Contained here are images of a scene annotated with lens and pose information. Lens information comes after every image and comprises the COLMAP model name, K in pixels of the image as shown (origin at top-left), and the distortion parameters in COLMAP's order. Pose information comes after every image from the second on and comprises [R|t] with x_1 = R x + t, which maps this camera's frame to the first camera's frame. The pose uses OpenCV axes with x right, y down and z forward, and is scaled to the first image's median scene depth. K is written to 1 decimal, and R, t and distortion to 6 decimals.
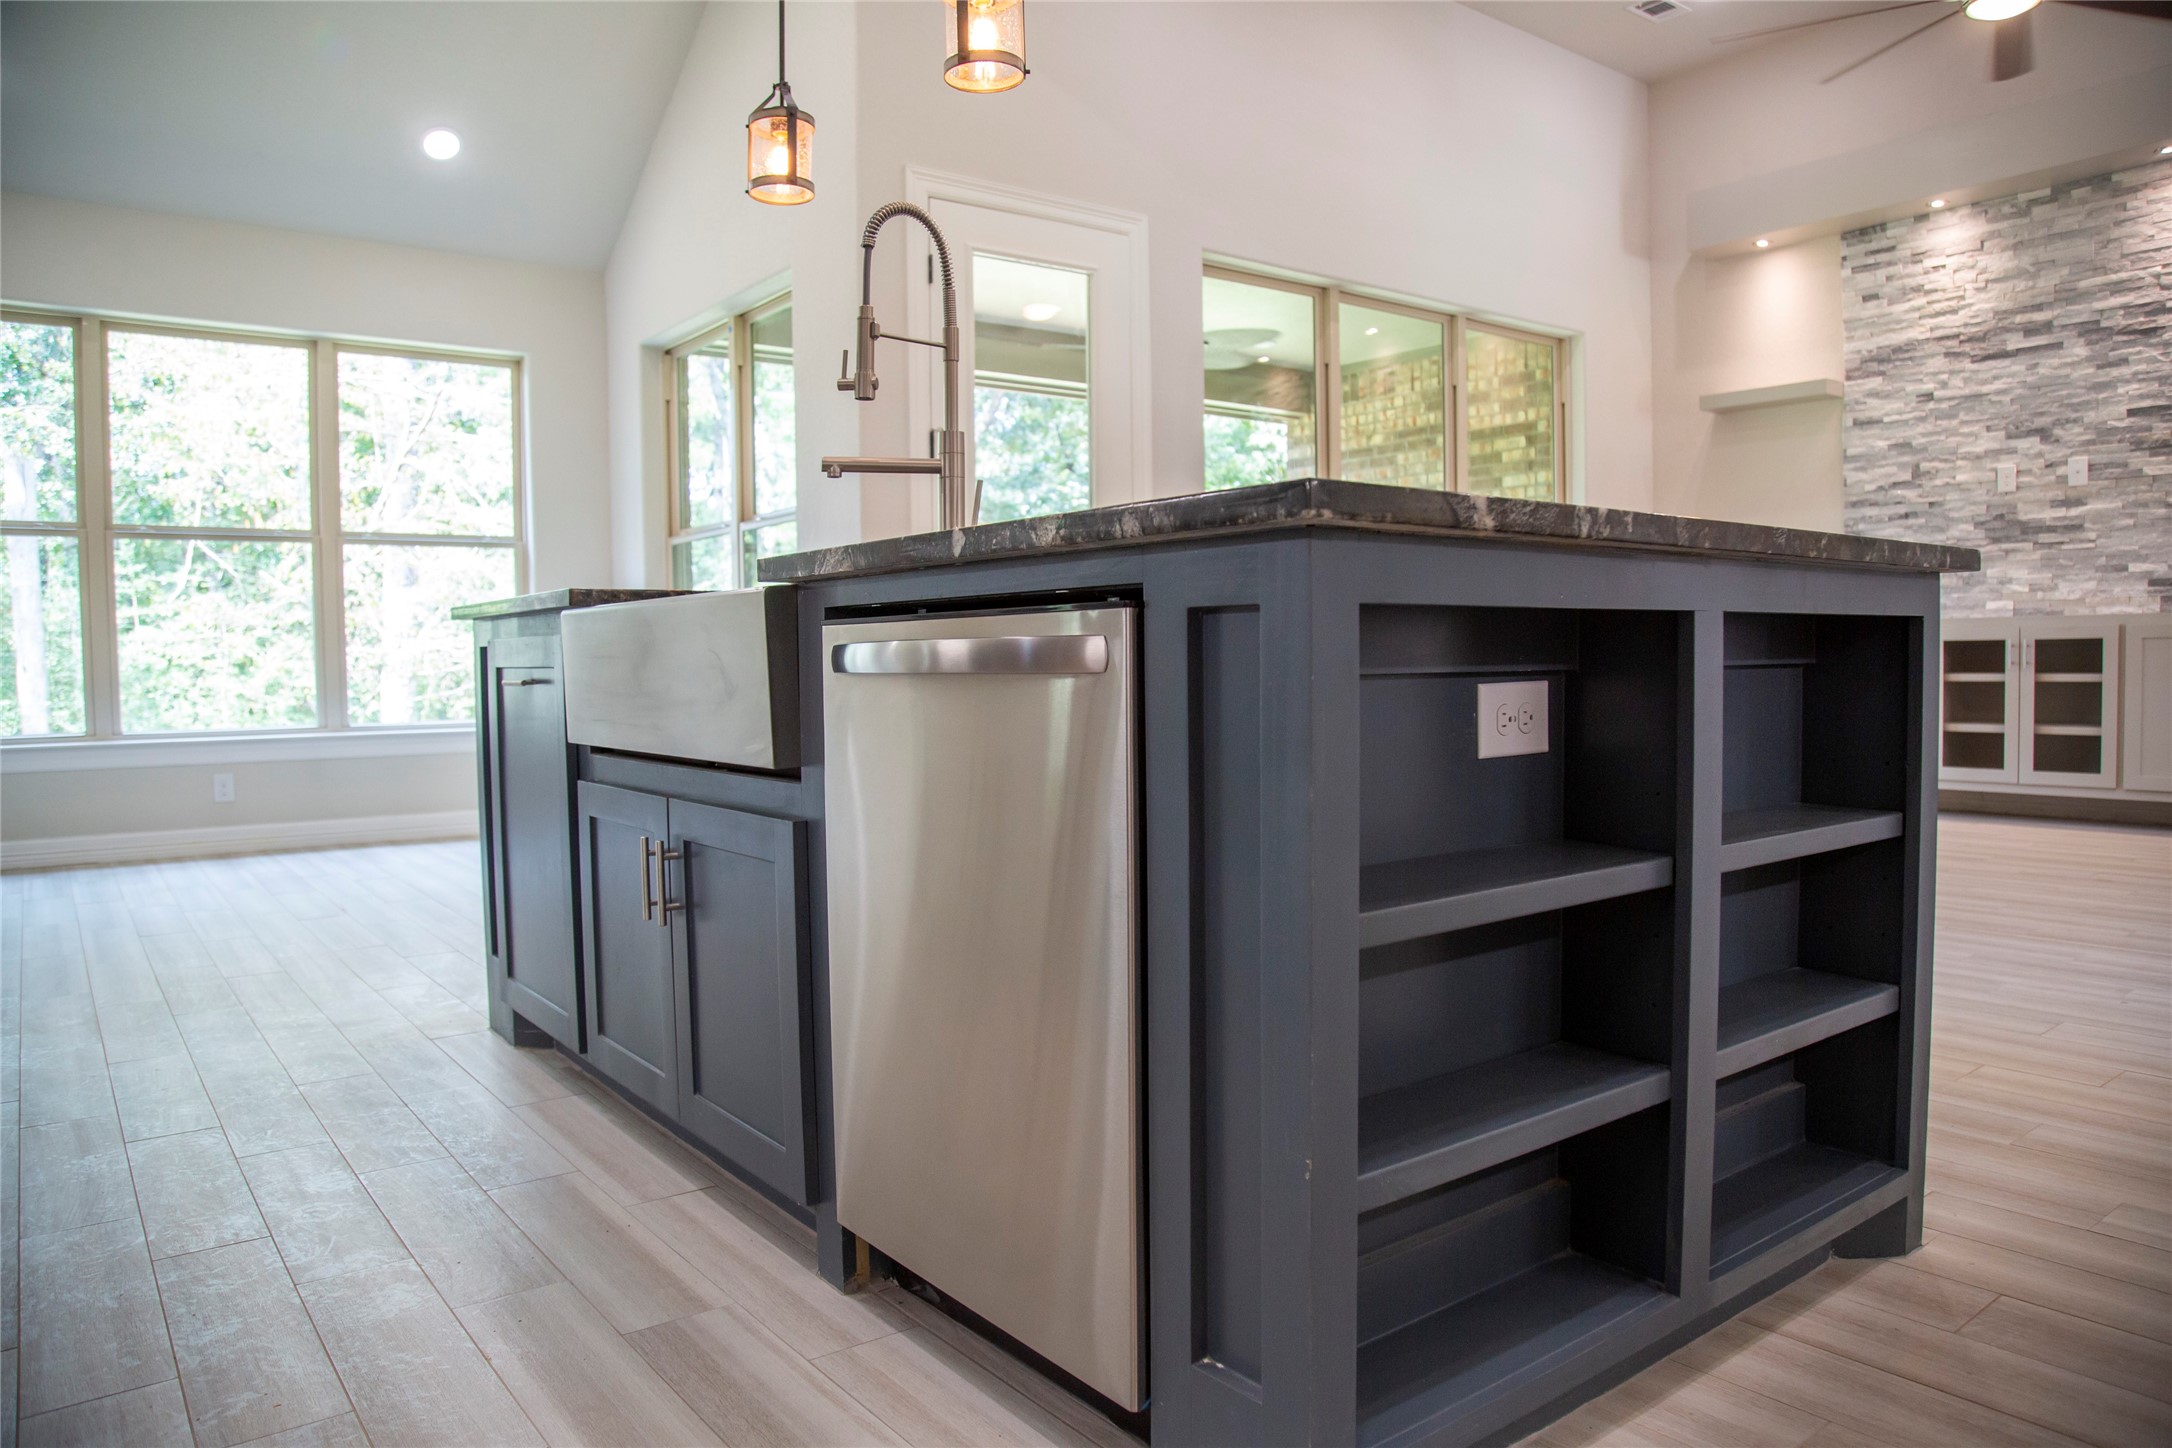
lens RADIAL K [[1458.0, 0, 1086.0], [0, 1458.0, 724.0], [0, 0, 1]] dist [-0.122567, 0.065051]
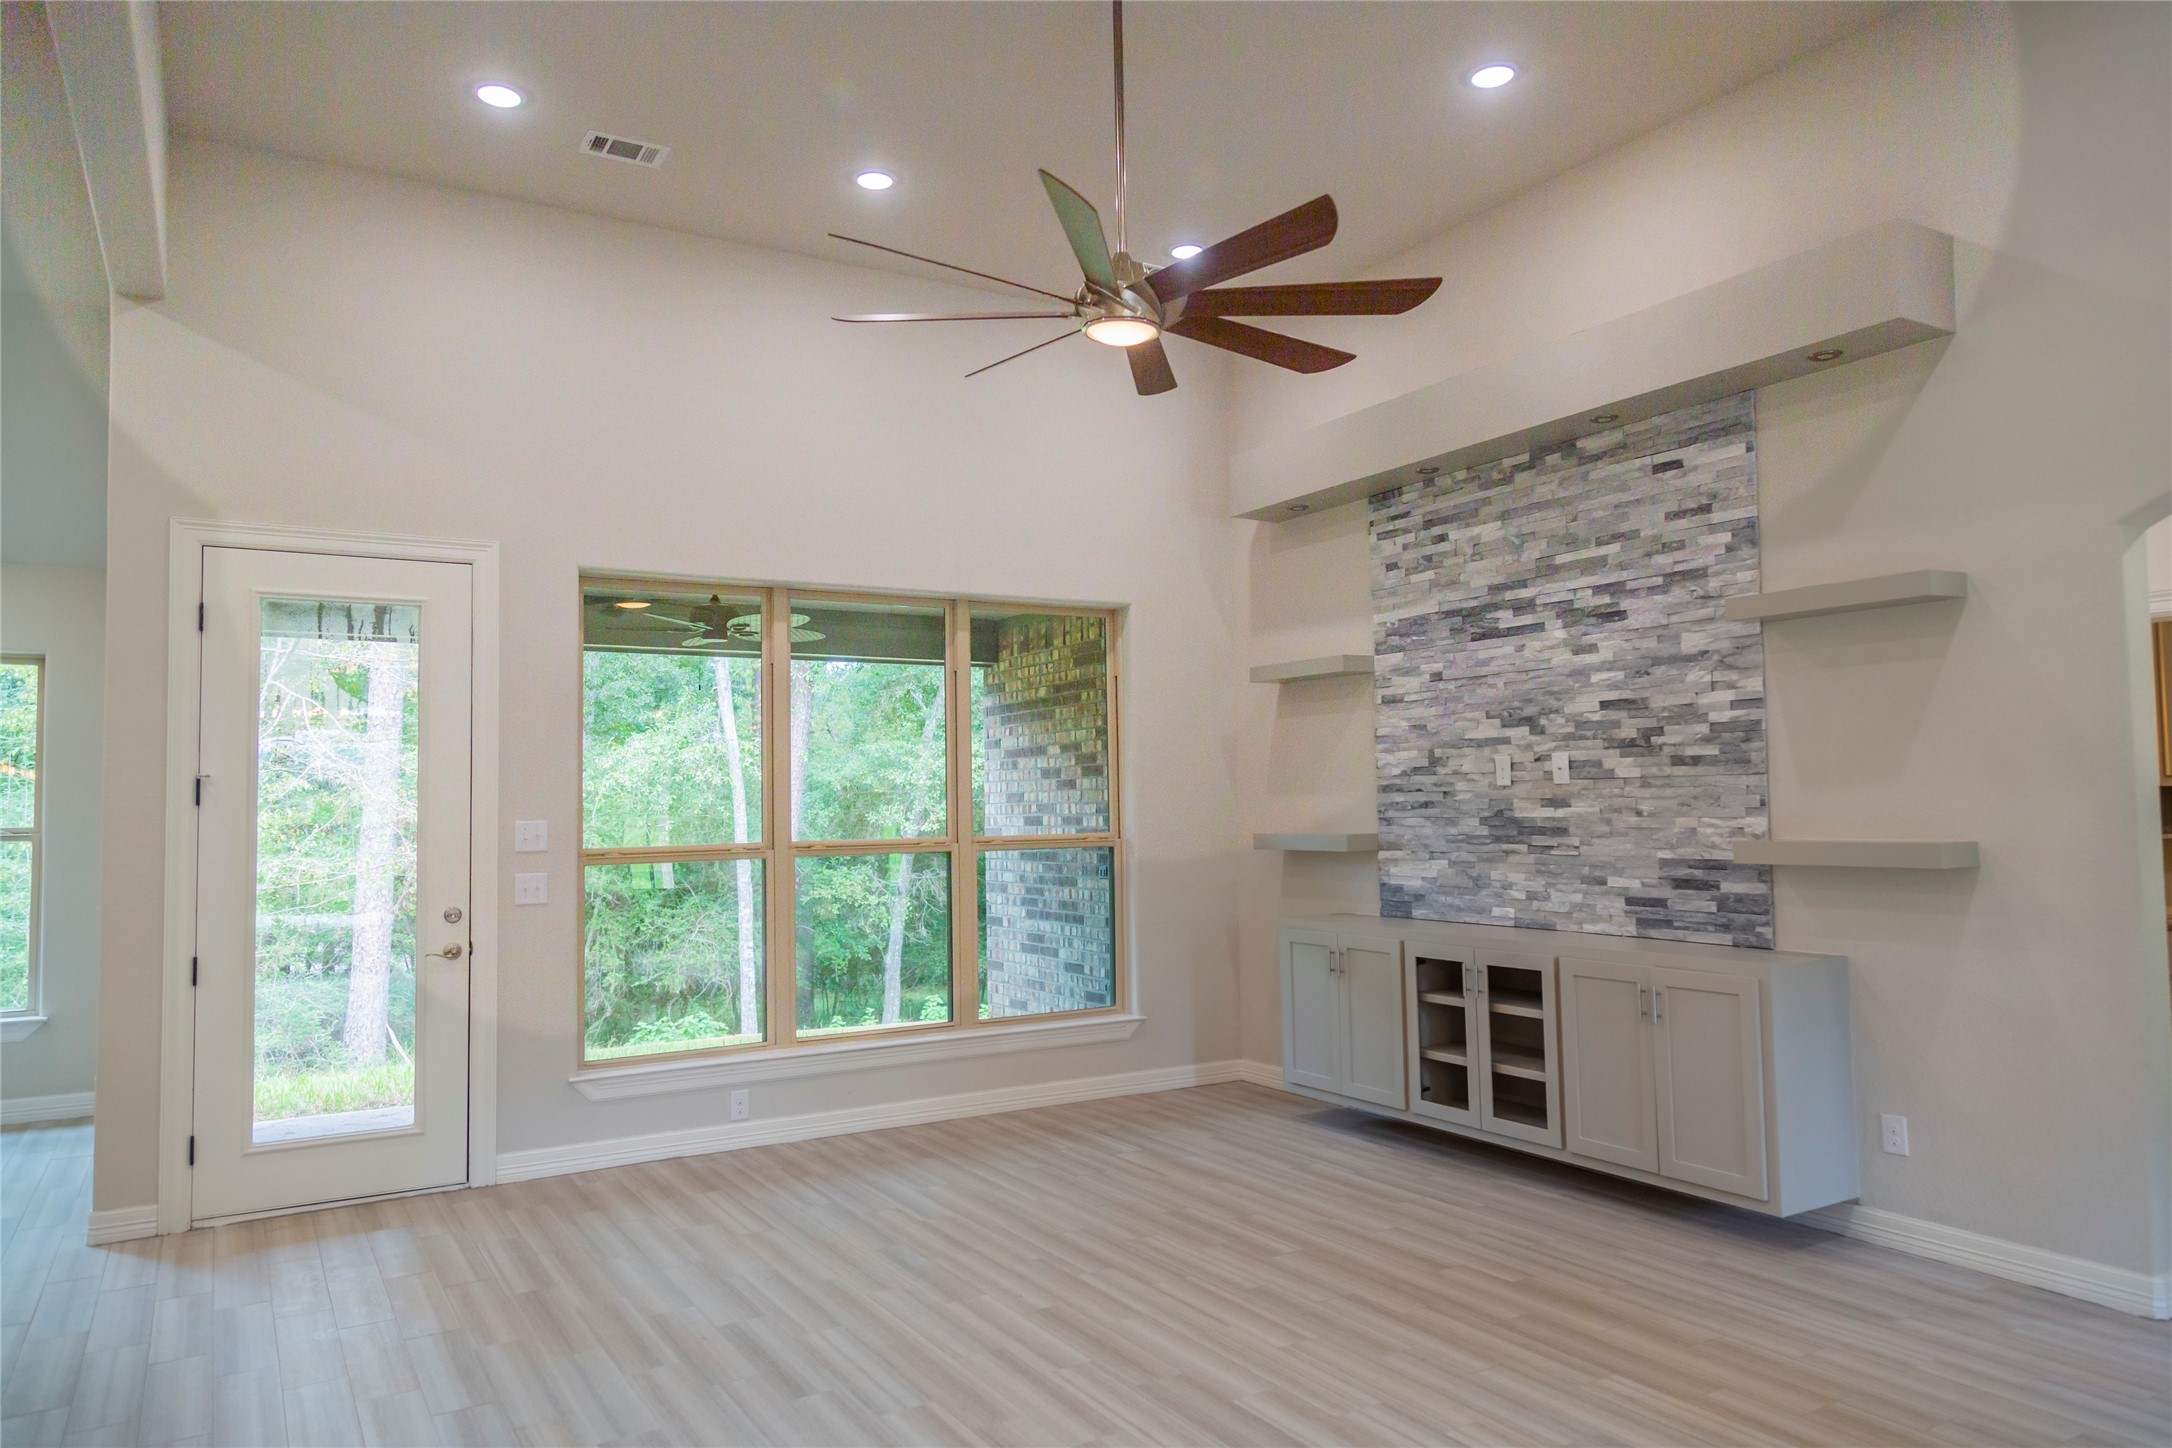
lens RADIAL K [[1422.8, 0, 1086.0], [0, 1422.8, 724.0], [0, 0, 1]] dist [0.004786, 0.000463]
pose [[0.993949, -0.006805, -0.109631, 0.485760], [-0.004397, 0.994814, -0.101615, -0.110019], [0.109754, 0.101482, 0.988765, 0.062376]]
